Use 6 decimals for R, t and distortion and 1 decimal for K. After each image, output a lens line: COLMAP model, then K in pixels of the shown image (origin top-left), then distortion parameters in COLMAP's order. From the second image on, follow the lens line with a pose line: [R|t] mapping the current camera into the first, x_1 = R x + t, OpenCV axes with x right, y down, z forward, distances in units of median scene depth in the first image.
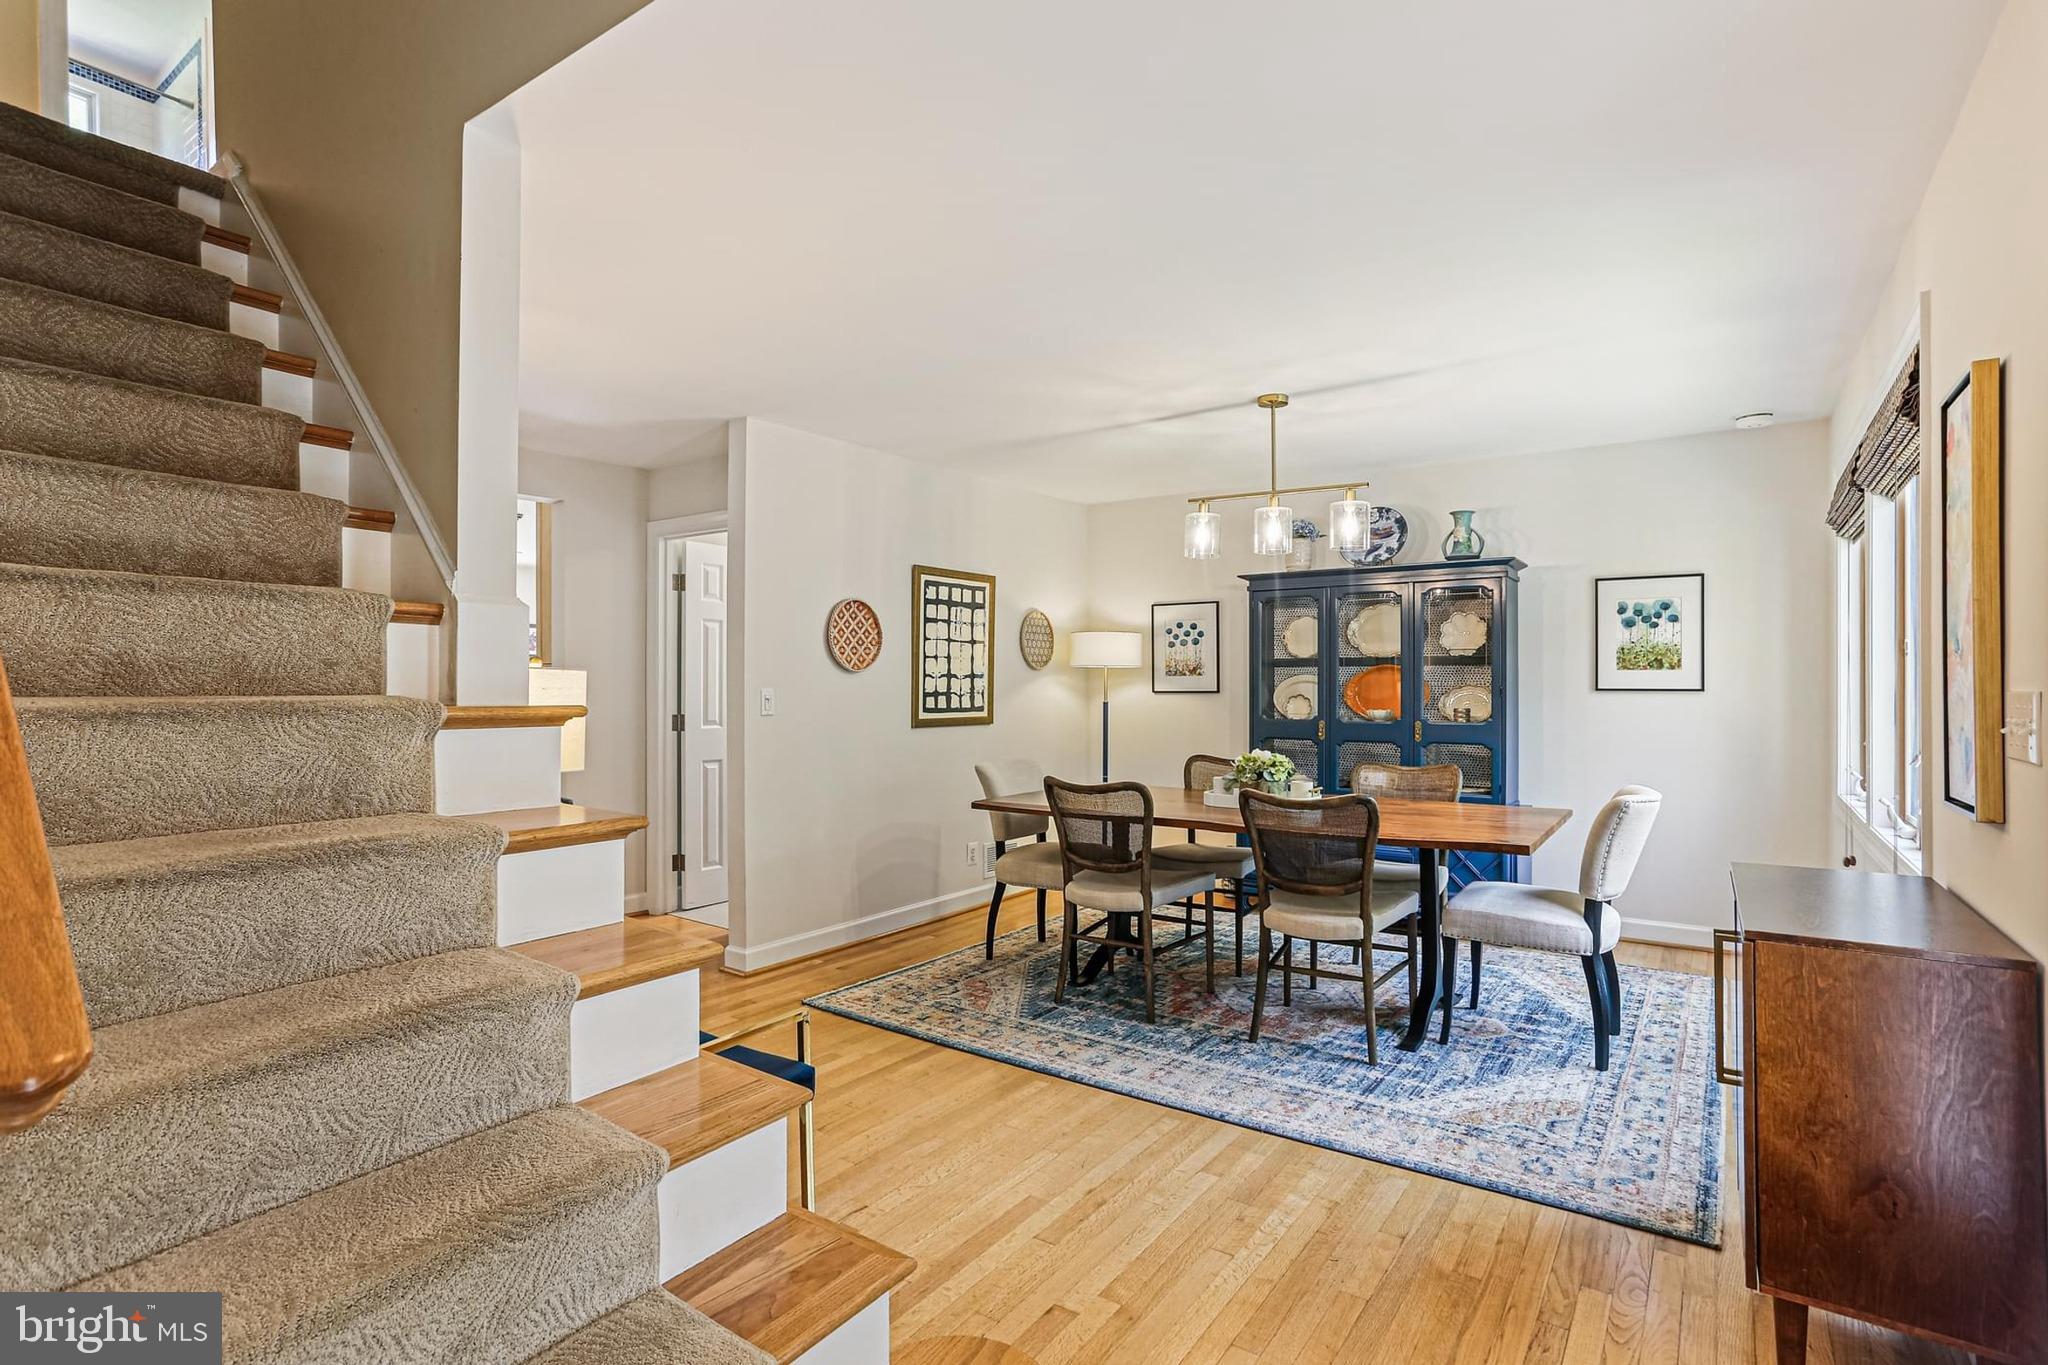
lens RADIAL K [[1019.9, 0, 1024.1], [0, 1019.9, 682.6], [0, 0, 1]] dist [-0.044766, 0.023988]
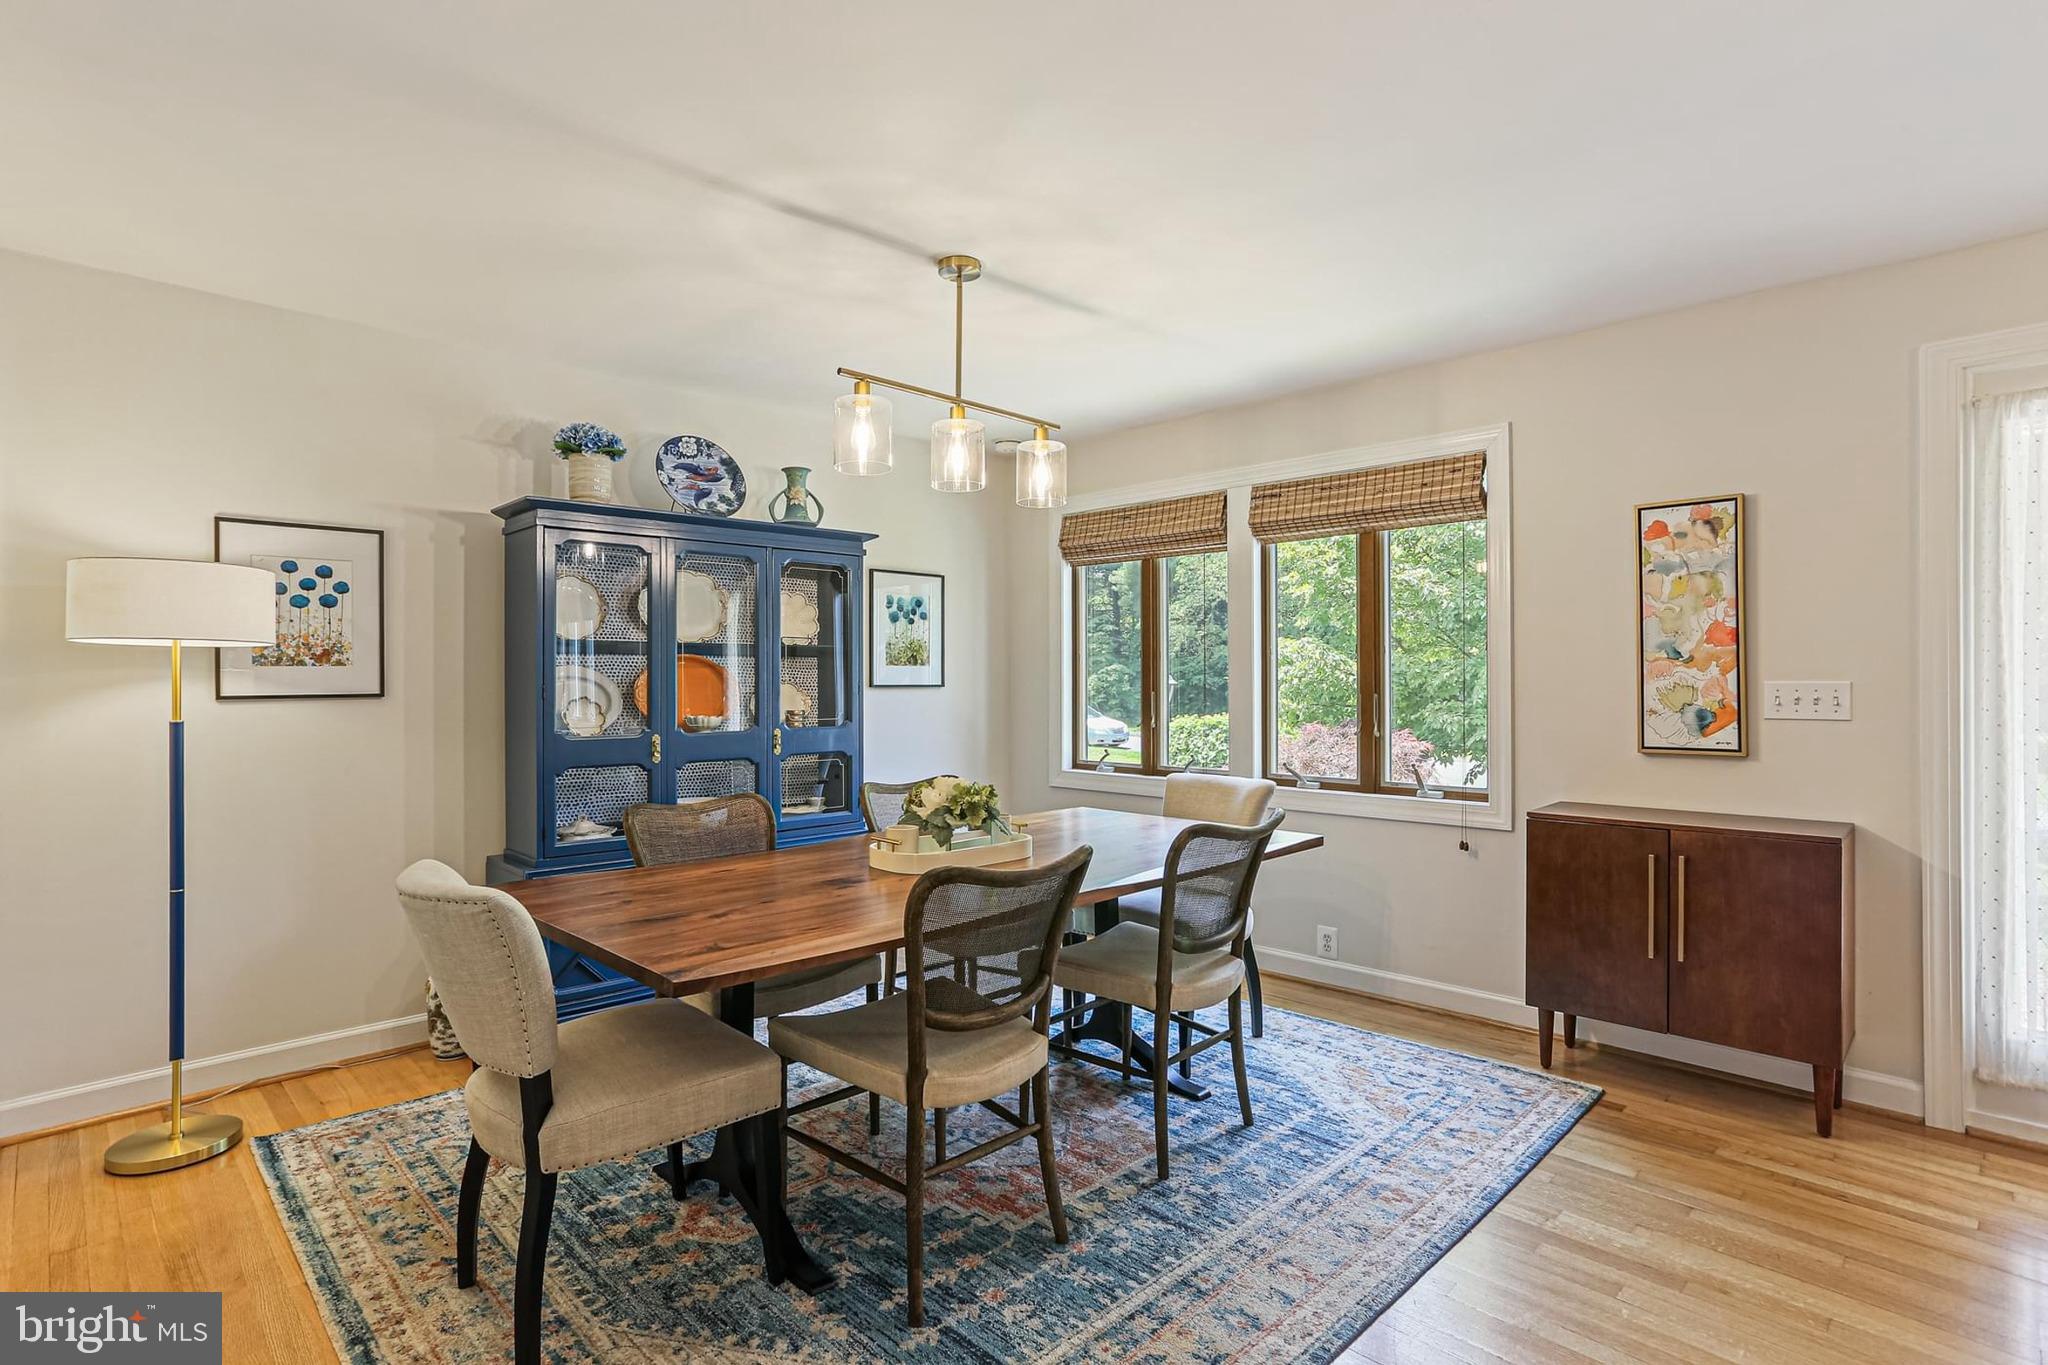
lens RADIAL K [[1019.9, 0, 1027.2], [0, 1019.9, 681.5], [0, 0, 1]] dist [-0.044766, 0.023988]
pose [[0.172635, -0.001655, 0.984984, -0.358263], [0.002798, 0.999995, 0.001189, 0.002285], [-0.984982, 0.002550, 0.172639, 0.704524]]
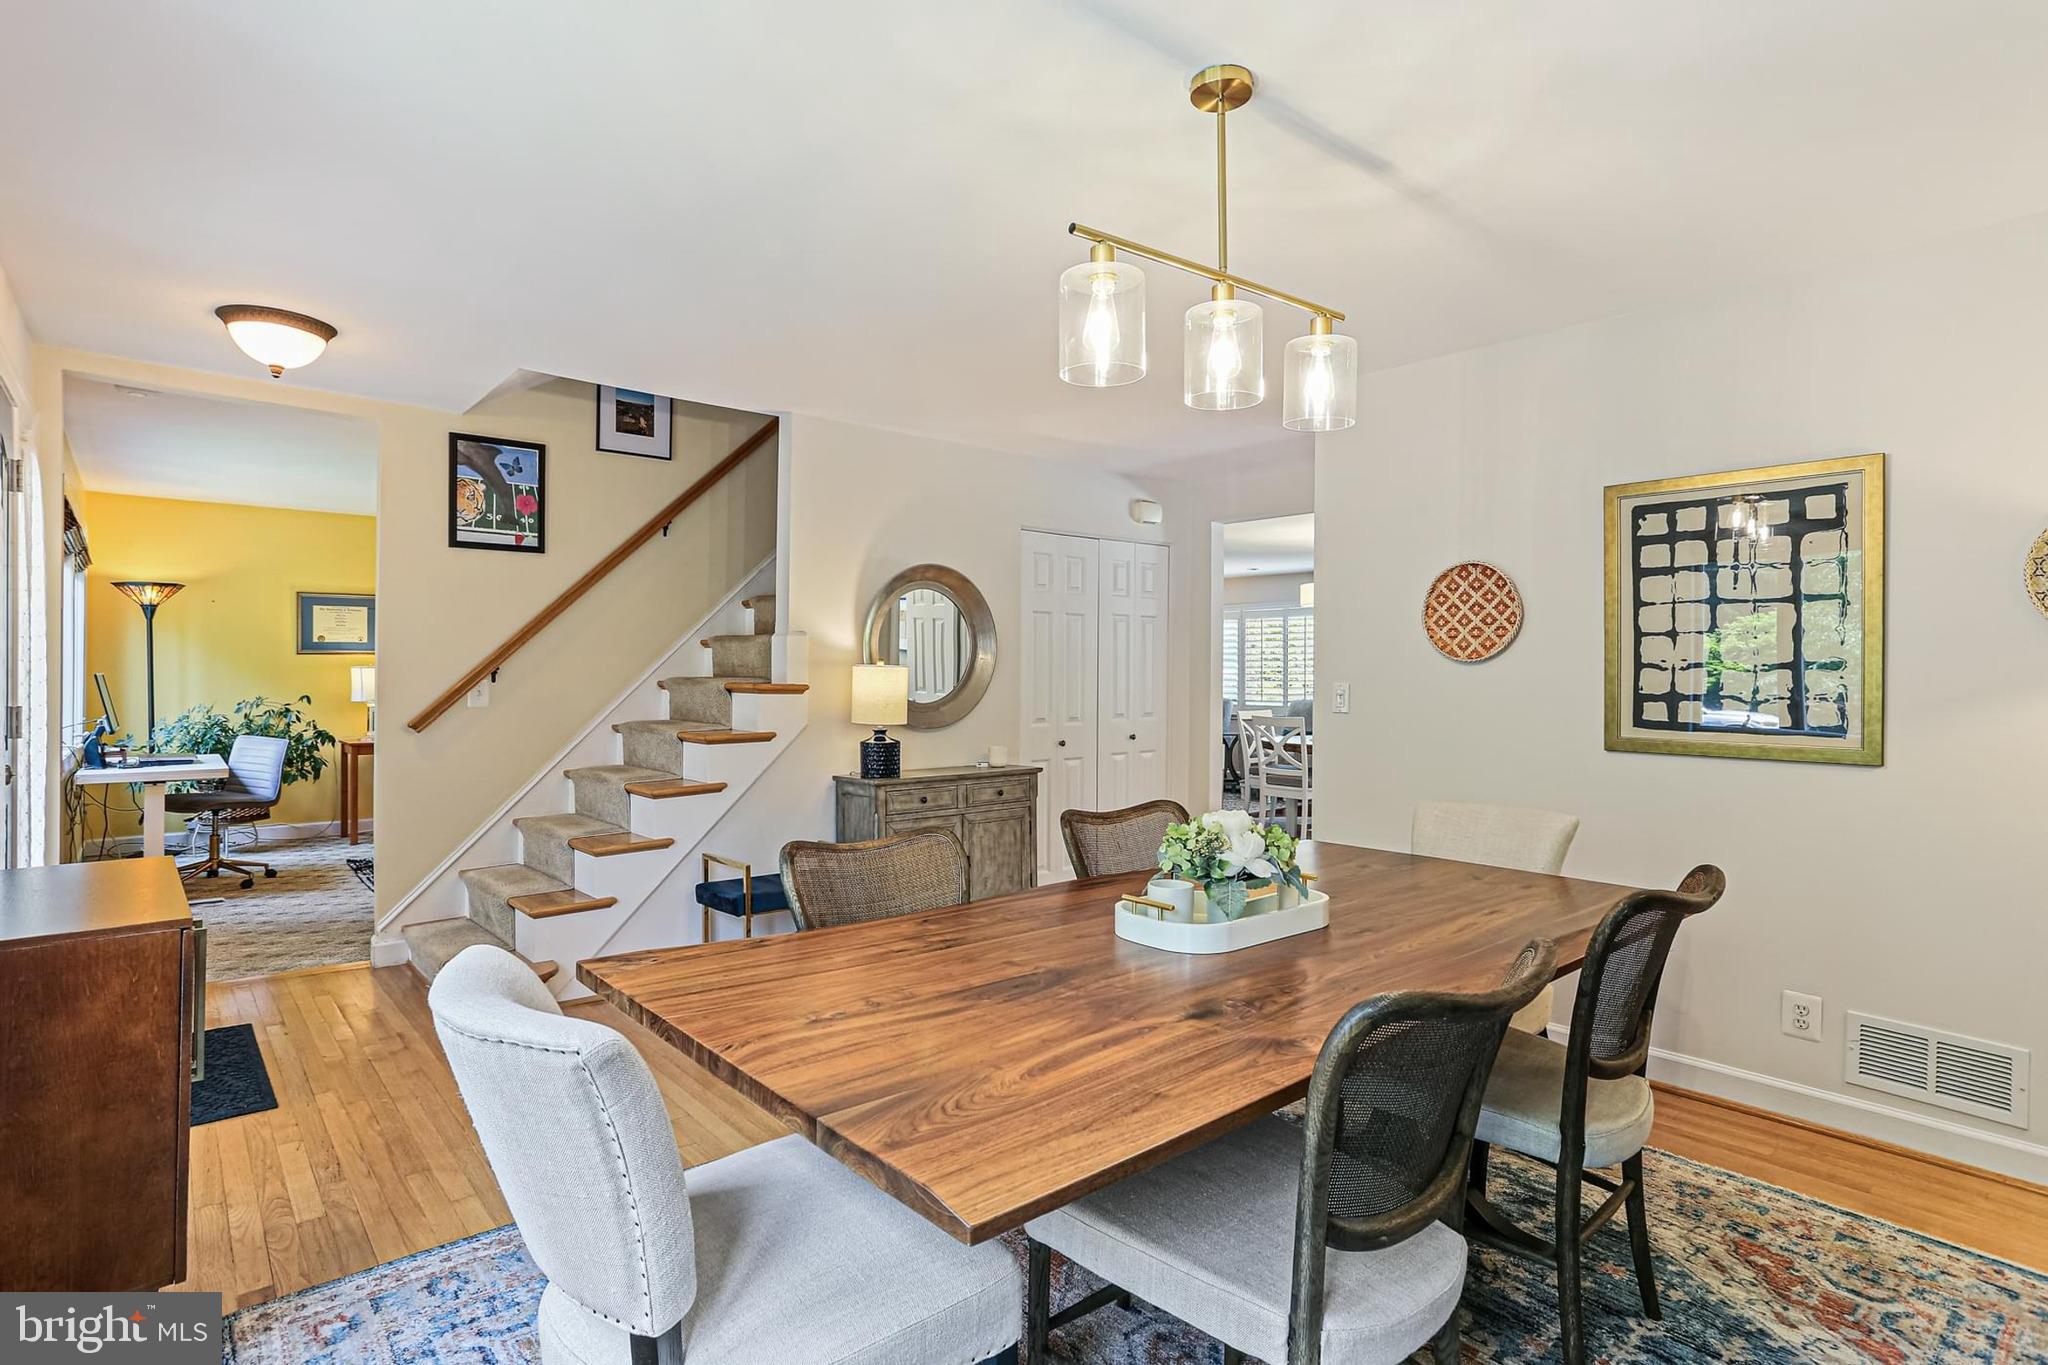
lens RADIAL K [[1019.9, 0, 1014.1], [0, 1019.9, 677.2], [0, 0, 1]] dist [-0.044766, 0.023988]
pose [[-0.258219, -0.001482, -0.966085, 0.616031], [-0.007564, 0.999971, 0.000488, 0.002458], [0.966057, 0.007434, -0.258222, 0.867731]]
